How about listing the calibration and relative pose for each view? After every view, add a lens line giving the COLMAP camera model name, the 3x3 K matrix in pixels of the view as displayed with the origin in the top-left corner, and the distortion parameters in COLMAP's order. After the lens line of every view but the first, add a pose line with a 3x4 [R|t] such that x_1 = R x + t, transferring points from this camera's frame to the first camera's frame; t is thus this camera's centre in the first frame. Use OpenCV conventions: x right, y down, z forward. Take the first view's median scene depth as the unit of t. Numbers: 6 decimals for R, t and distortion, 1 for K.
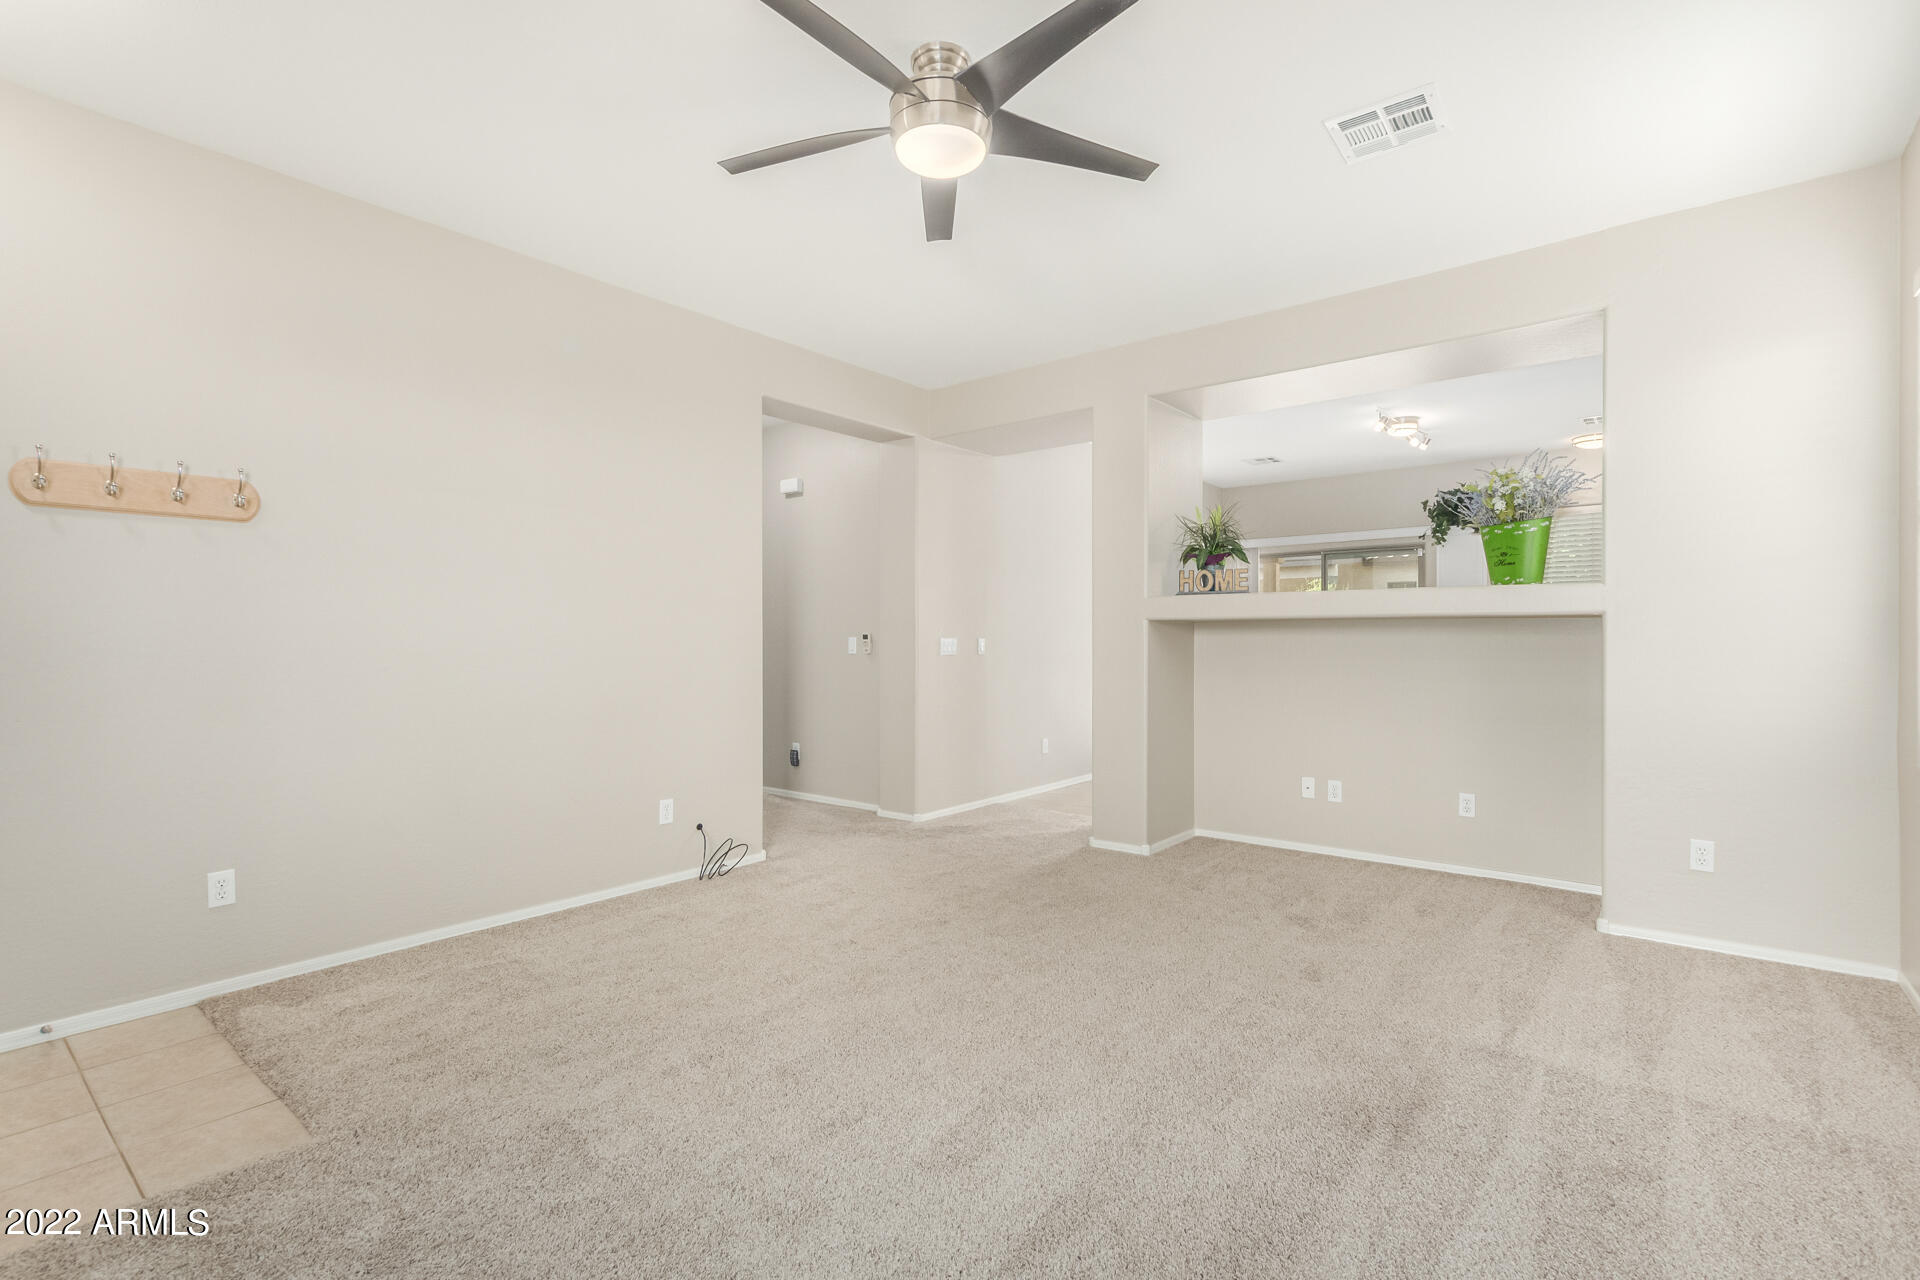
lens RADIAL K [[871.8, 0, 960.1], [0, 871.8, 639.1], [0, 0, 1]] dist [0.001621, 0.000247]
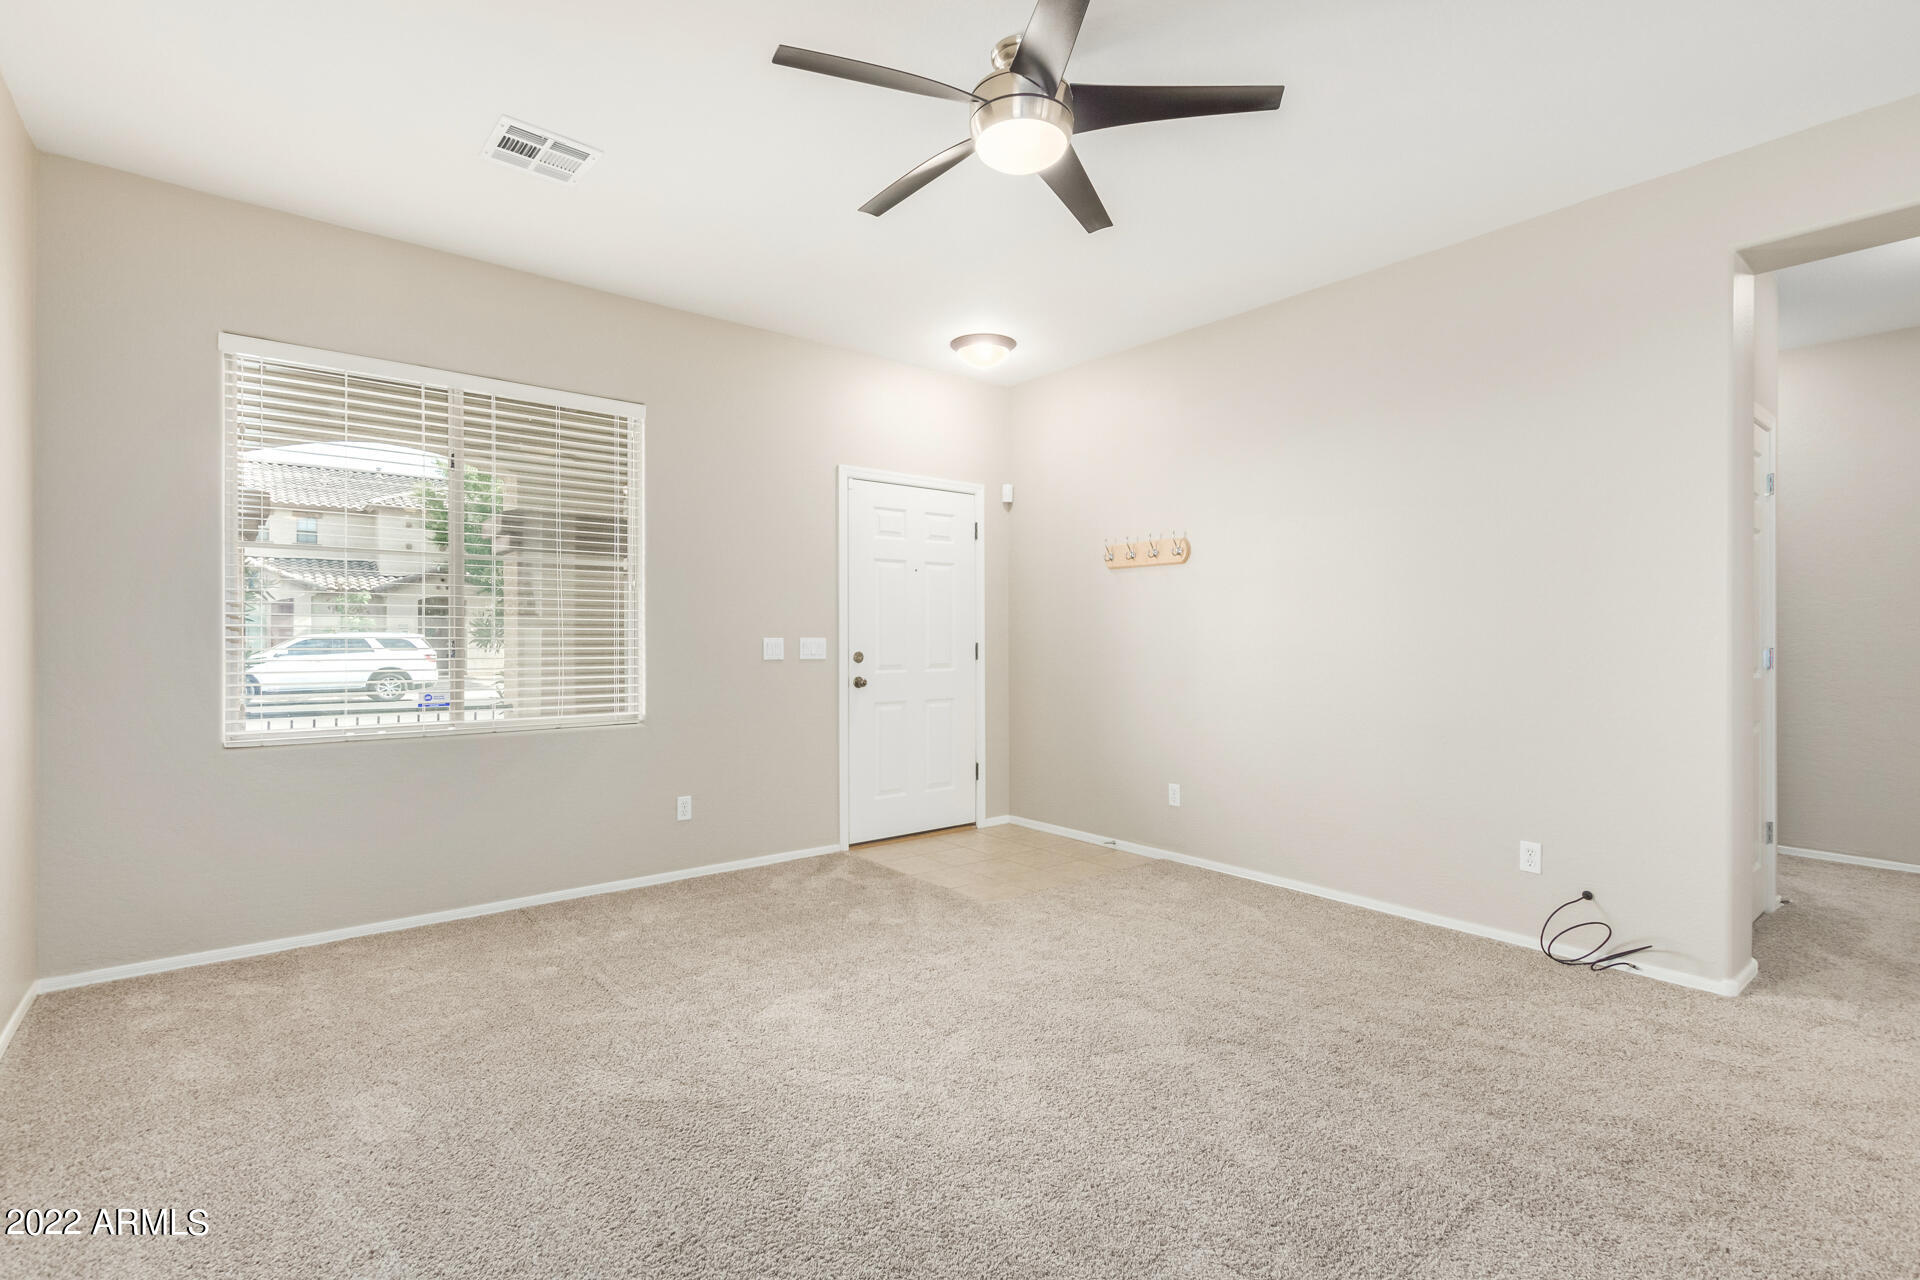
lens RADIAL K [[871.8, 0, 961.0], [0, 871.8, 641.5], [0, 0, 1]] dist [0.001621, 0.000247]
pose [[-0.216722, 0.002338, -0.976231, 0.788285], [0.001539, 0.999997, 0.002053, 0.001194], [0.976232, -0.001058, -0.216725, 0.962387]]
